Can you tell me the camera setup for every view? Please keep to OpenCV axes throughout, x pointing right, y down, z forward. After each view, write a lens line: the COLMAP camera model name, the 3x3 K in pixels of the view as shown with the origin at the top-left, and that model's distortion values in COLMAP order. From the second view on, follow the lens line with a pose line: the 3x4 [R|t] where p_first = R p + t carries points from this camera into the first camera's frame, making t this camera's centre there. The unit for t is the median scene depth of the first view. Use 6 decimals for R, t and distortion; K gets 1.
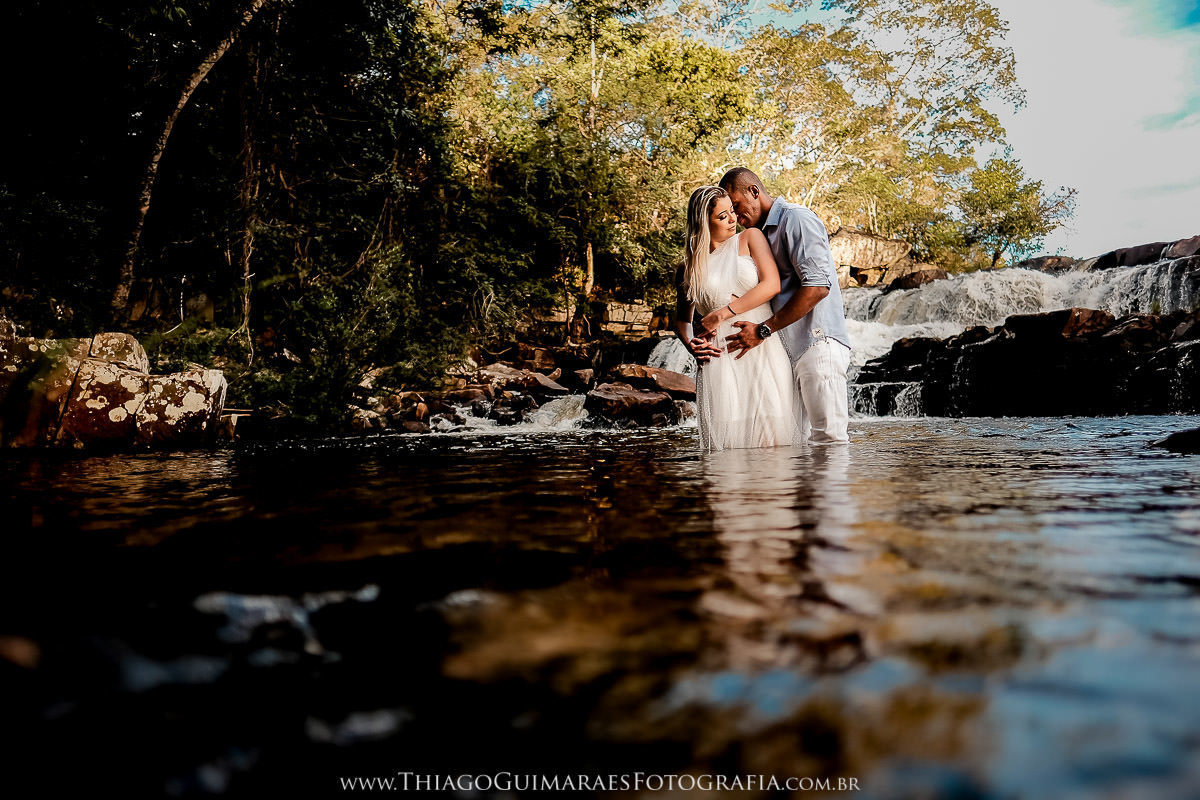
lens RADIAL K [[844.6, 0, 605.4], [0, 844.6, 403.5], [0, 0, 1]] dist [-0.019168, 0.007151]
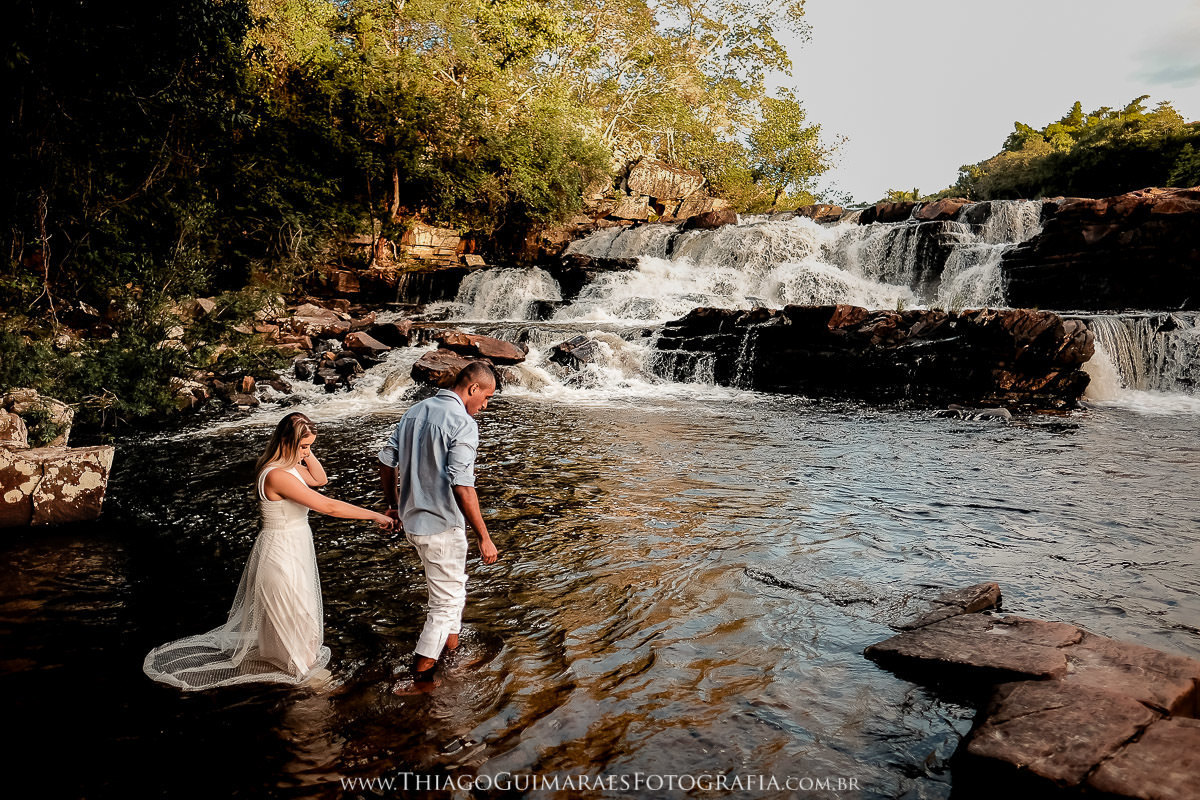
lens RADIAL K [[844.6, 0, 605.4], [0, 844.6, 403.5], [0, 0, 1]] dist [-0.019168, 0.007151]
pose [[0.970652, -0.010681, 0.240251, -0.023578], [-0.021652, 0.991074, 0.131539, -0.057579], [-0.239512, -0.132881, 0.961757, -0.041195]]
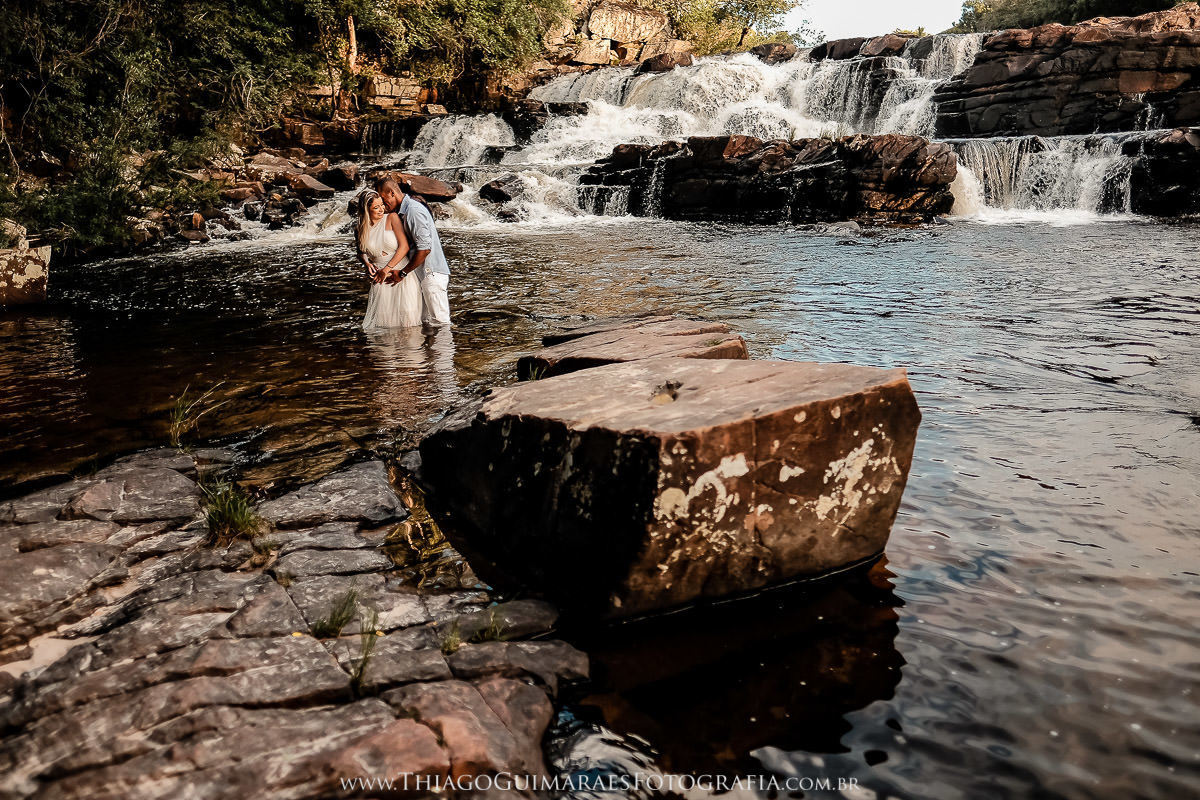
lens RADIAL K [[844.6, 0, 605.4], [0, 844.6, 403.5], [0, 0, 1]] dist [-0.019168, 0.007151]
pose [[0.971873, -0.068899, 0.225200, 0.022249], [0.000727, 0.957120, 0.289690, -0.043203], [-0.235503, -0.281378, 0.930250, -0.127122]]
